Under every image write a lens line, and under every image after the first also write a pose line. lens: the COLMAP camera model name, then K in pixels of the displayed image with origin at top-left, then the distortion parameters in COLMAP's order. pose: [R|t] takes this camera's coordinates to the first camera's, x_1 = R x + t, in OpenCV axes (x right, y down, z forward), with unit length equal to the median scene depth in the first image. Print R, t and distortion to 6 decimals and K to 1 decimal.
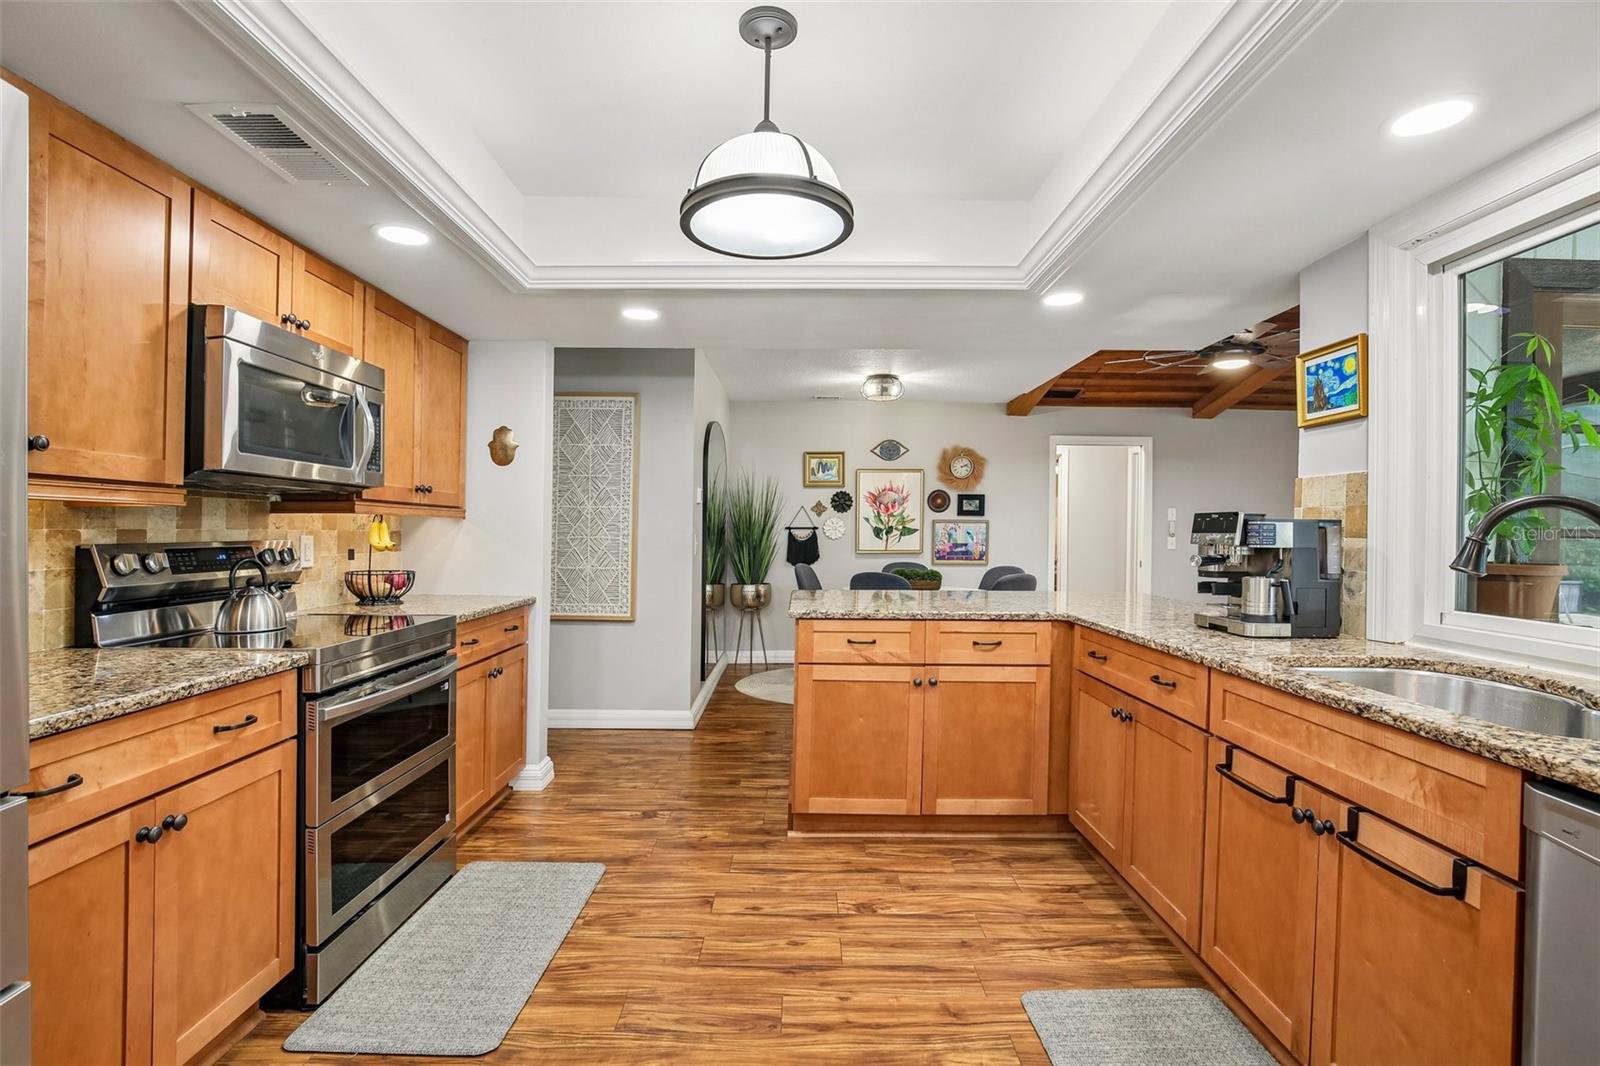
lens RADIAL K [[750.1, 0, 800.0], [0, 750.1, 533.0], [0, 0, 1]] dist [-0.035450, 0.000111]
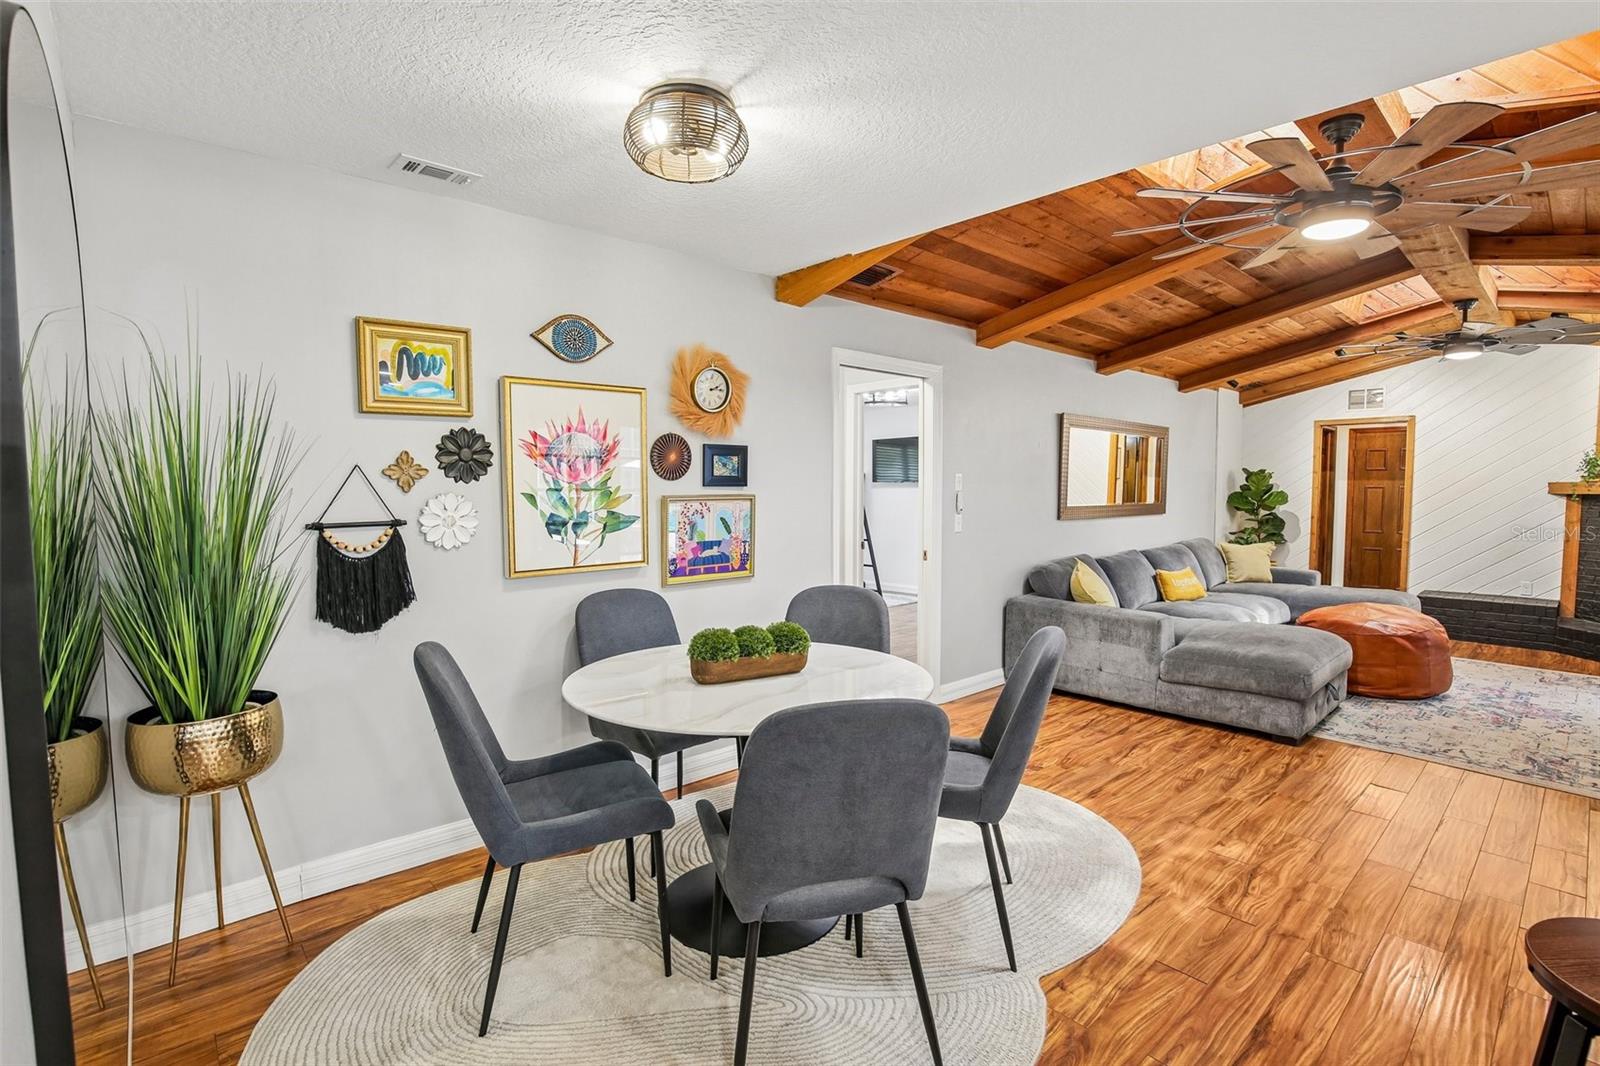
lens RADIAL K [[748.9, 0, 796.3], [0, 748.9, 541.5], [0, 0, 1]] dist [-0.034669, 0.007926]
pose [[0.745391, -0.056527, 0.664227, -0.187810], [0.008275, 0.997106, 0.075569, -0.056216], [-0.666576, -0.050831, 0.743702, 1.371175]]
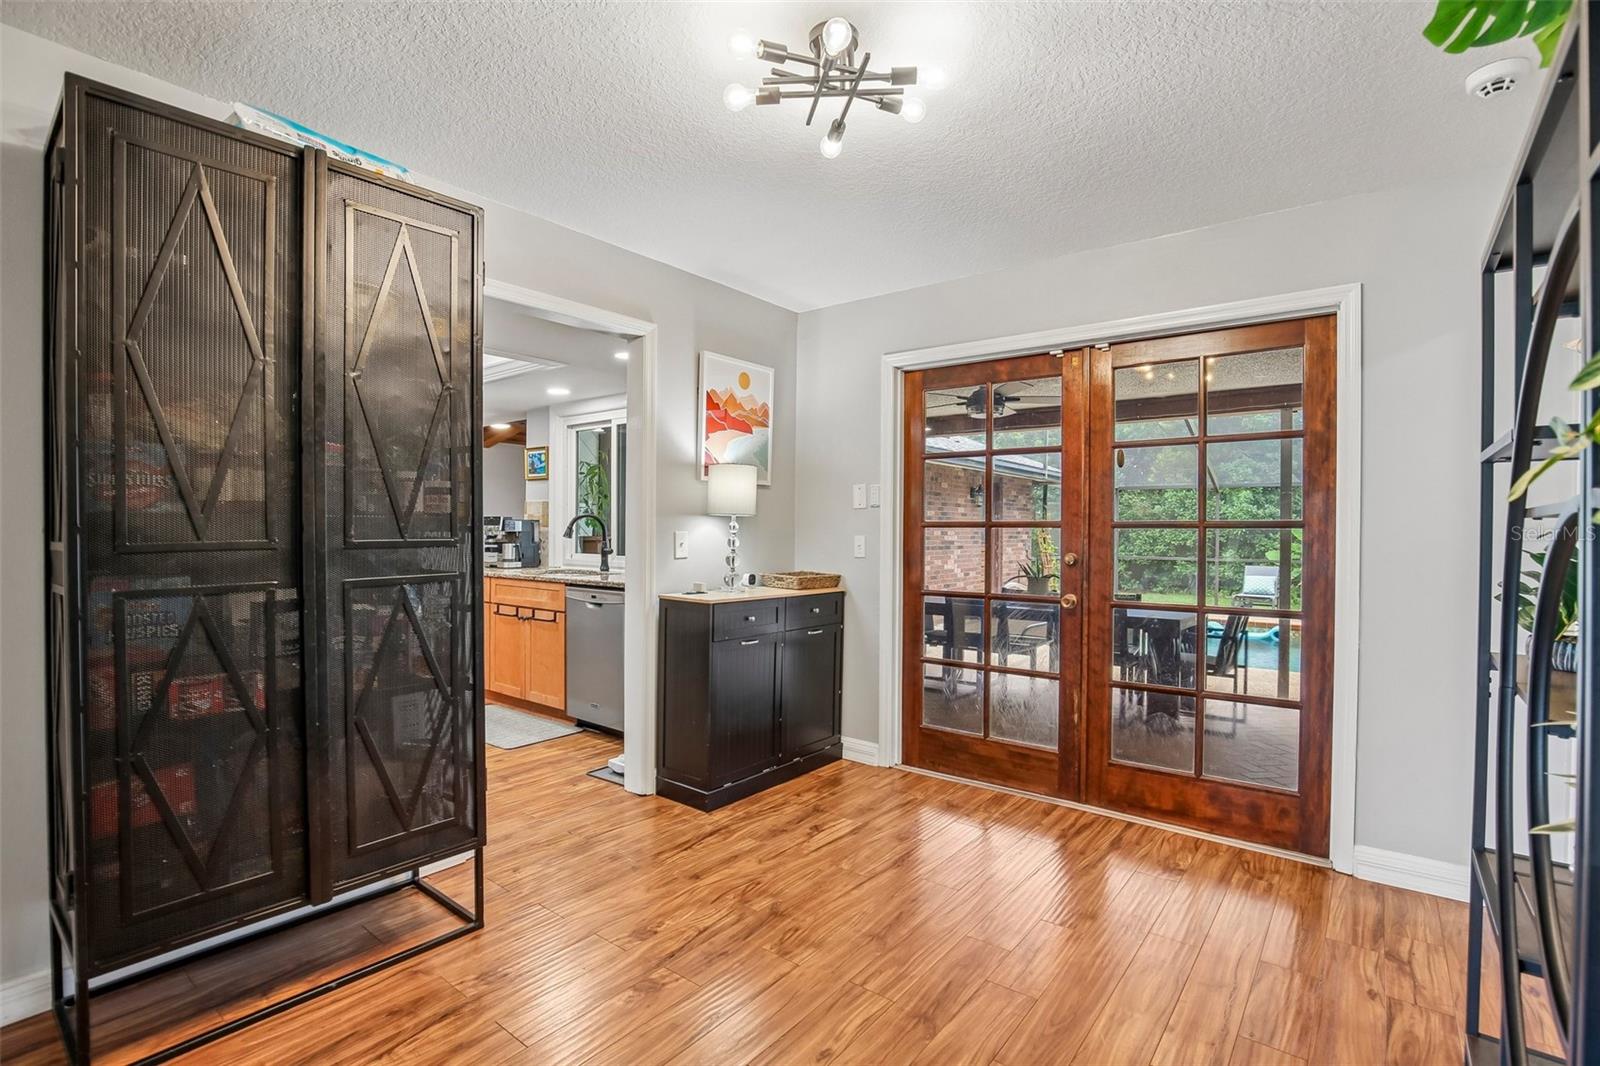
lens RADIAL K [[741.5, 0, 778.5], [0, 741.5, 528.8], [0, 0, 1]] dist [-0.011372, 0.000417]
pose [[0.636897, -0.010783, 0.770873, -0.533573], [0.006455, 0.999942, 0.008654, -0.003238], [-0.770922, -0.000536, 0.636929, -0.952775]]
